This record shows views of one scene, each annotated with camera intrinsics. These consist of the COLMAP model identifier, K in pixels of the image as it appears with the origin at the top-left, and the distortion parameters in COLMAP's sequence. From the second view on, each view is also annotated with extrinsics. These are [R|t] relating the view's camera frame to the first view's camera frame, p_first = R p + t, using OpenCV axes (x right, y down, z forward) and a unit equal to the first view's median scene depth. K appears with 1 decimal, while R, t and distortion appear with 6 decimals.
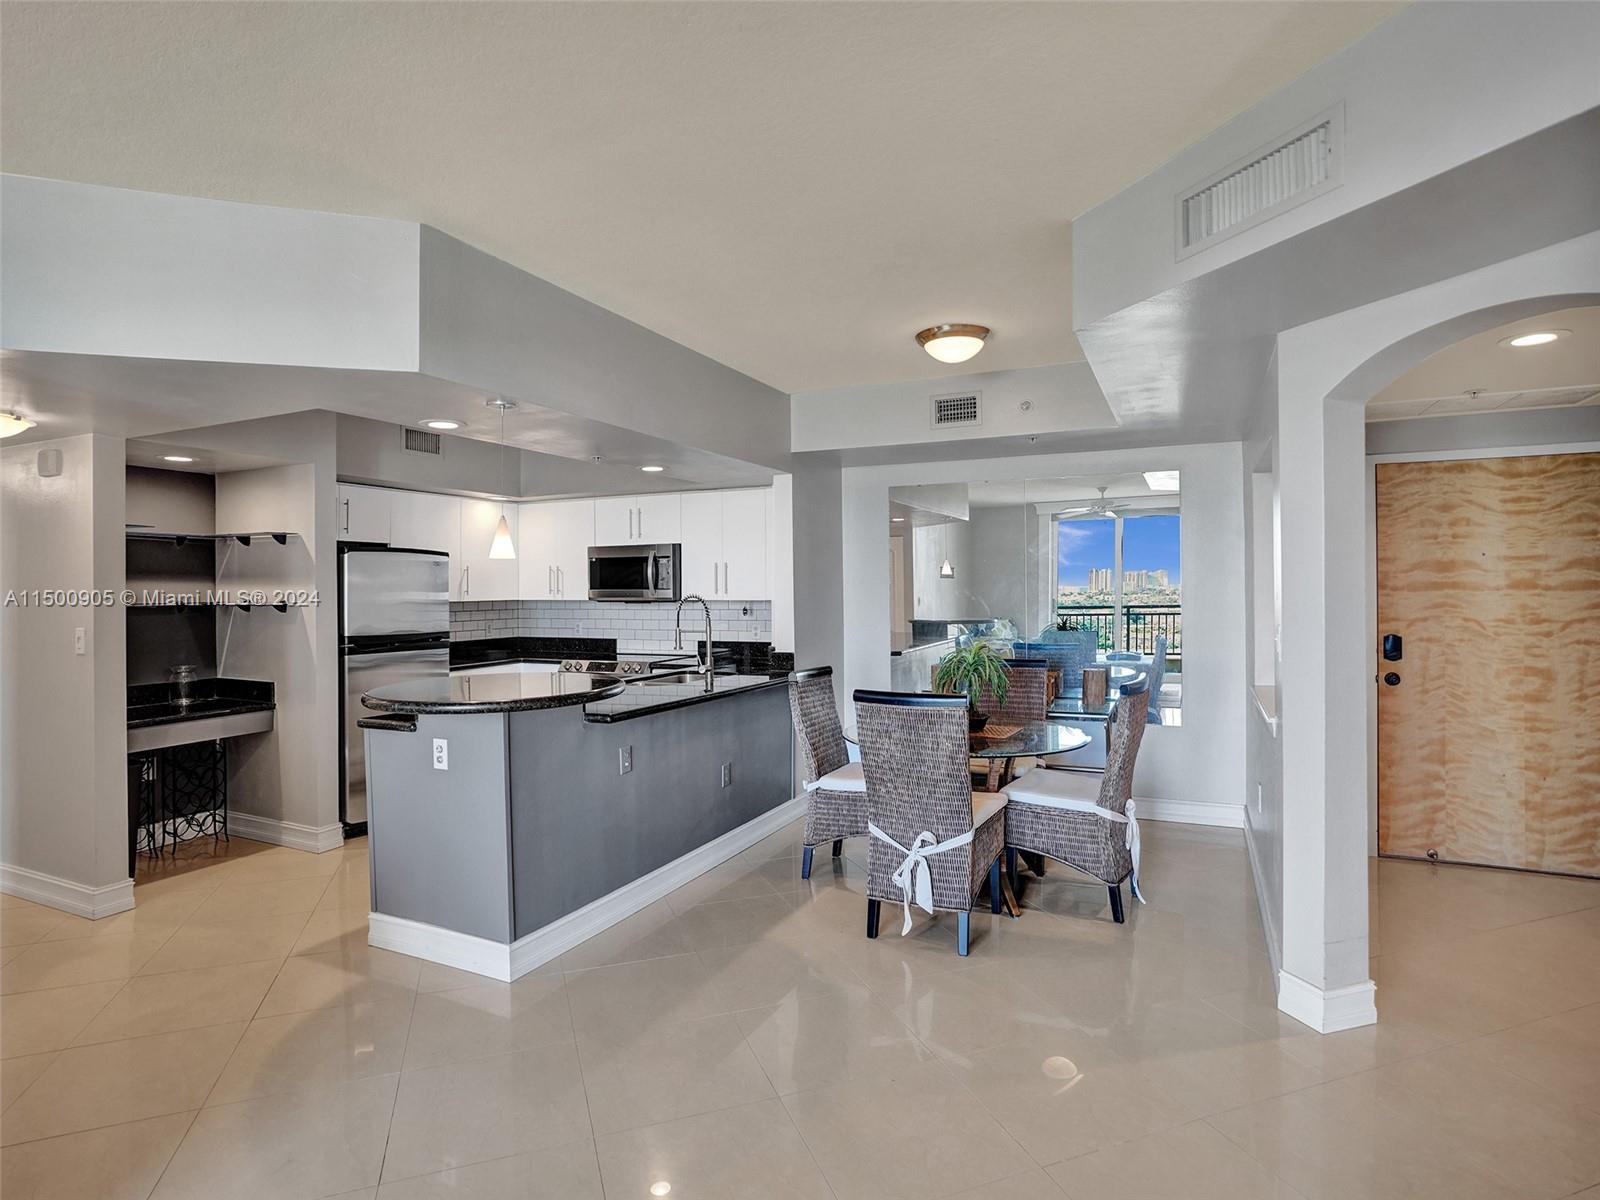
lens RADIAL K [[843.3, 0, 808.6], [0, 843.3, 589.4], [0, 0, 1]] dist [-0.057423, 0.020021]
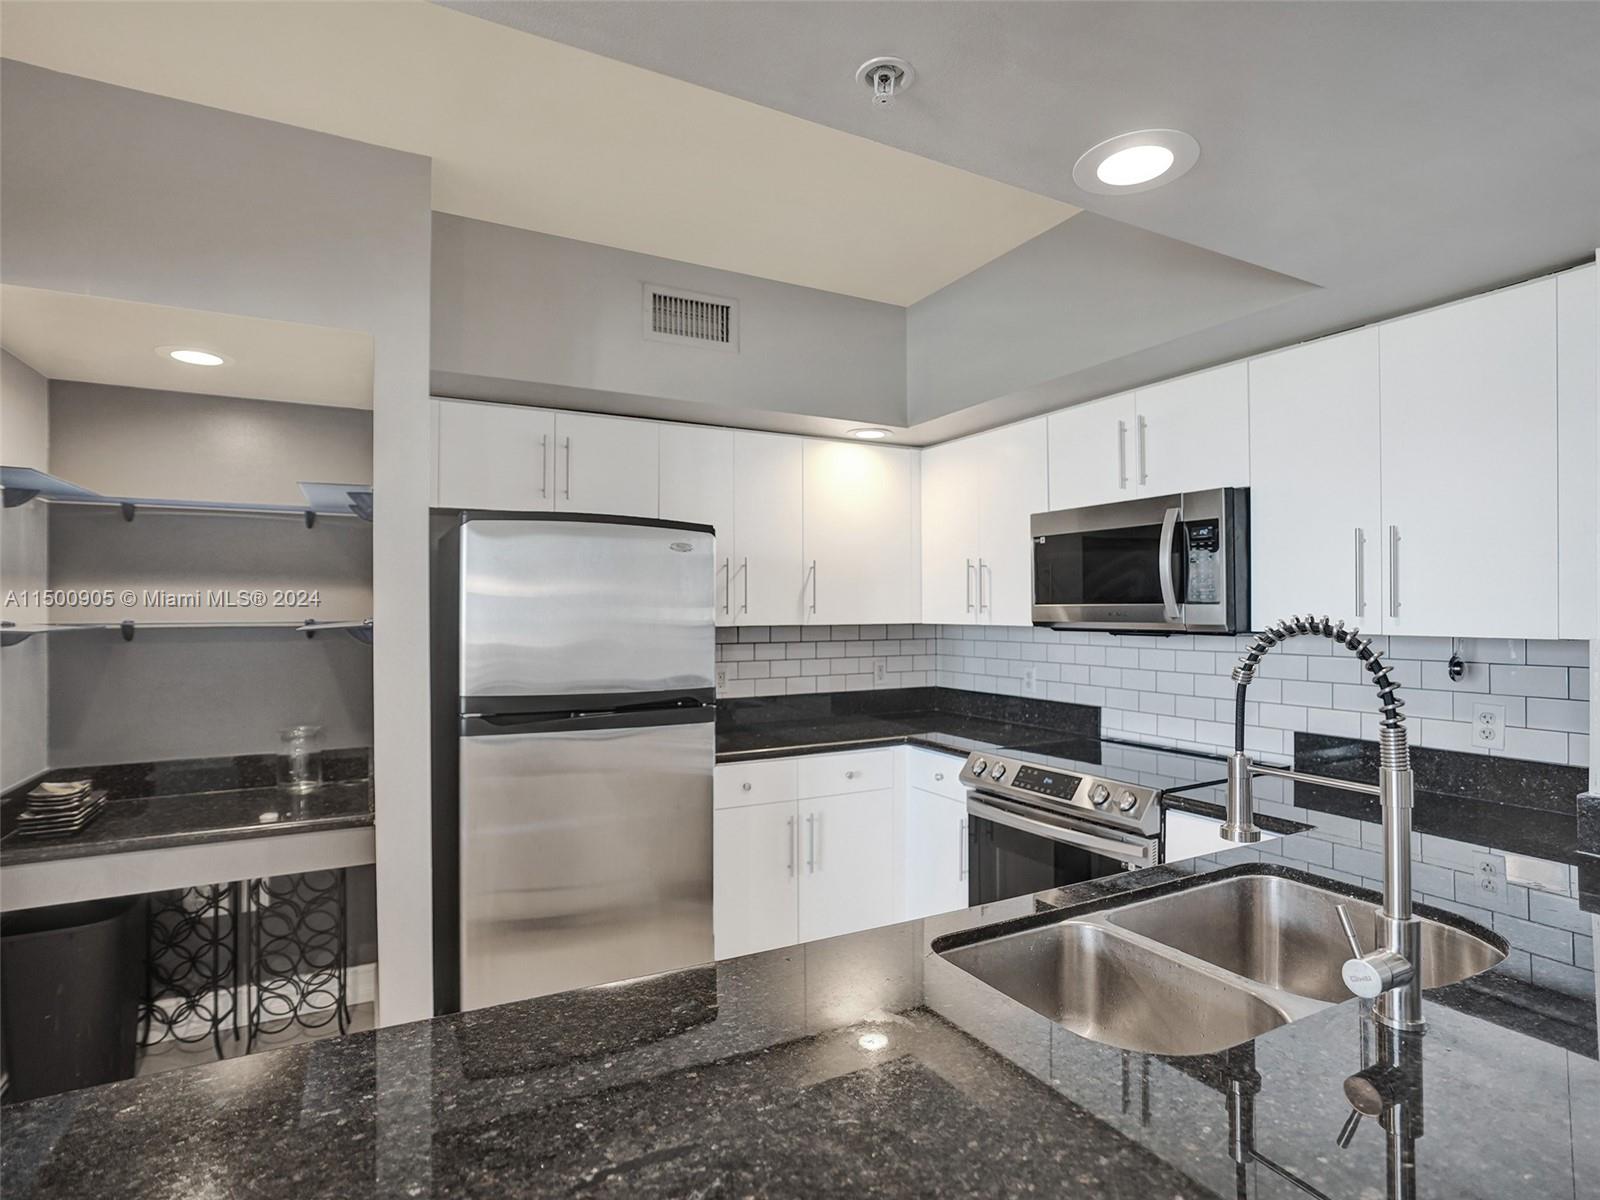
lens RADIAL K [[843.3, 0, 792.7], [0, 843.3, 599.3], [0, 0, 1]] dist [-0.057423, 0.020021]
pose [[0.792303, -0.000355, -0.610127, -0.096246], [-0.005707, 0.999952, -0.007992, 0.002604], [0.610101, 0.009814, 0.792263, 0.644431]]
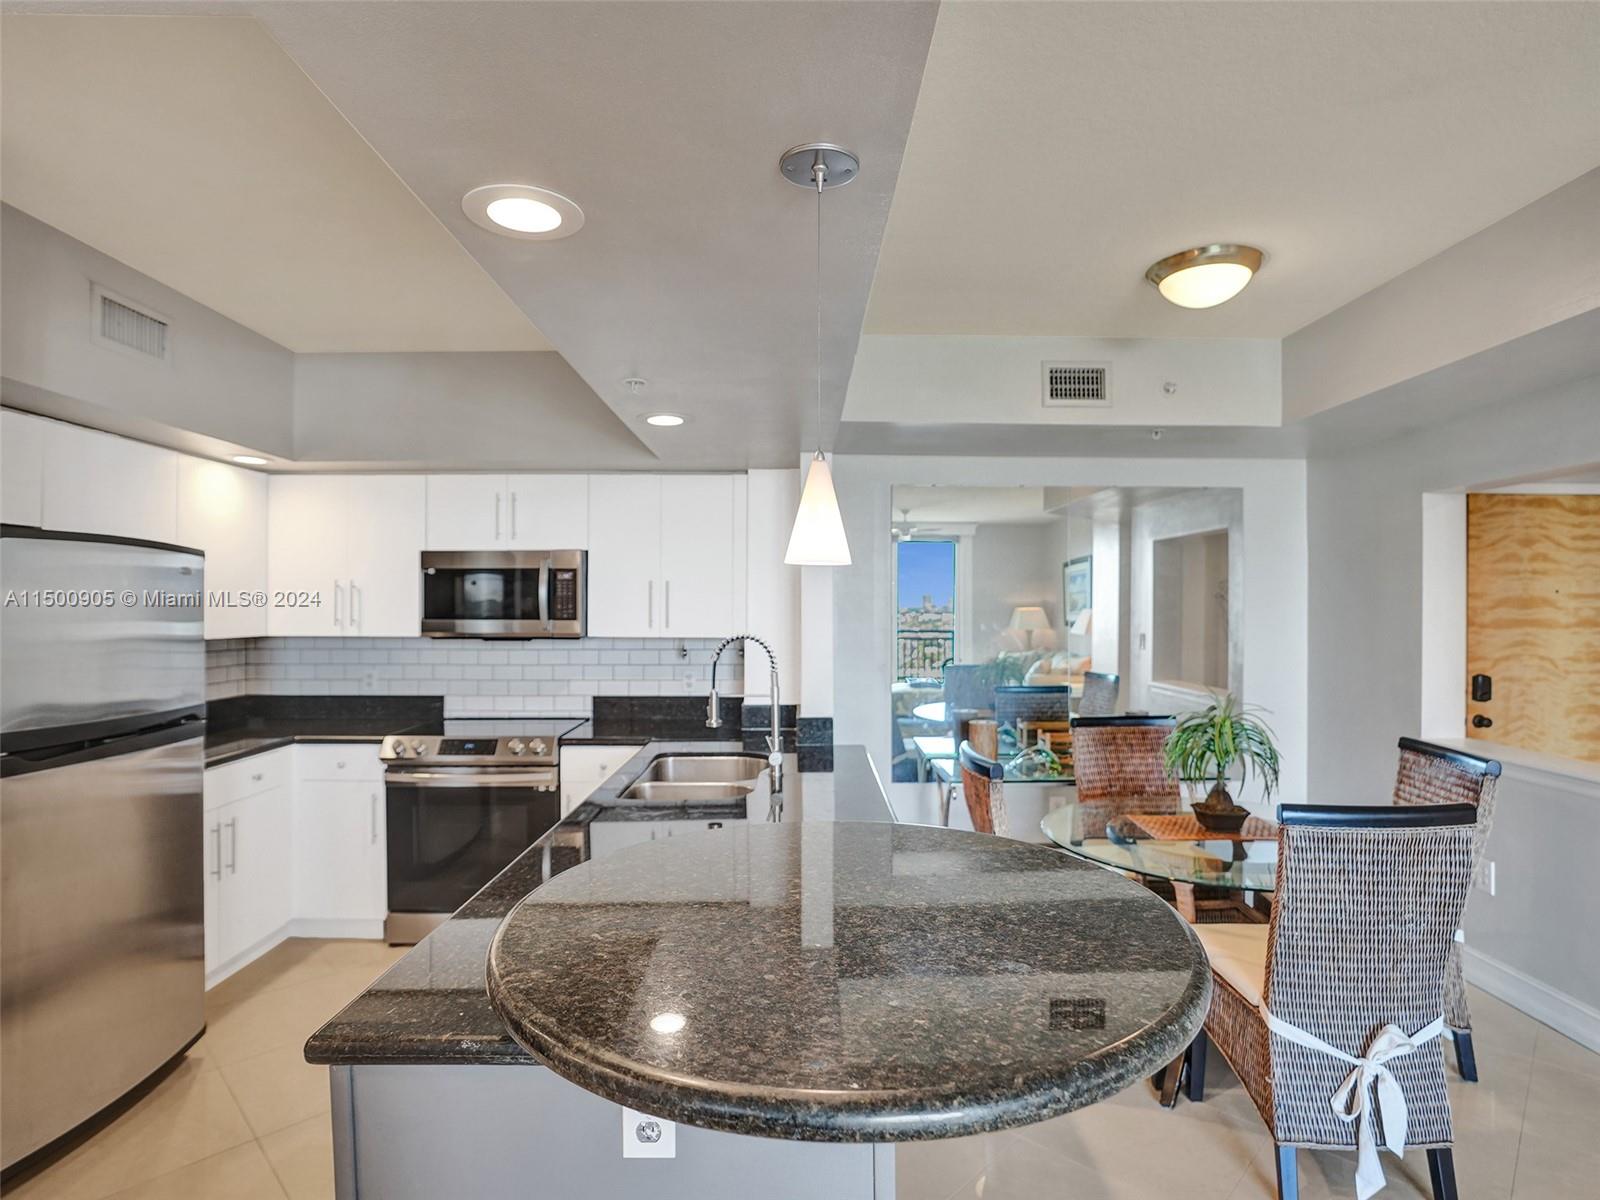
lens RADIAL K [[843.3, 0, 812.5], [0, 843.3, 606.7], [0, 0, 1]] dist [-0.057423, 0.020021]
pose [[0.904388, 0.010162, 0.426589, -0.309731], [-0.008013, 0.999945, -0.006832, -0.008341], [-0.426635, 0.002760, 0.904420, 0.384825]]
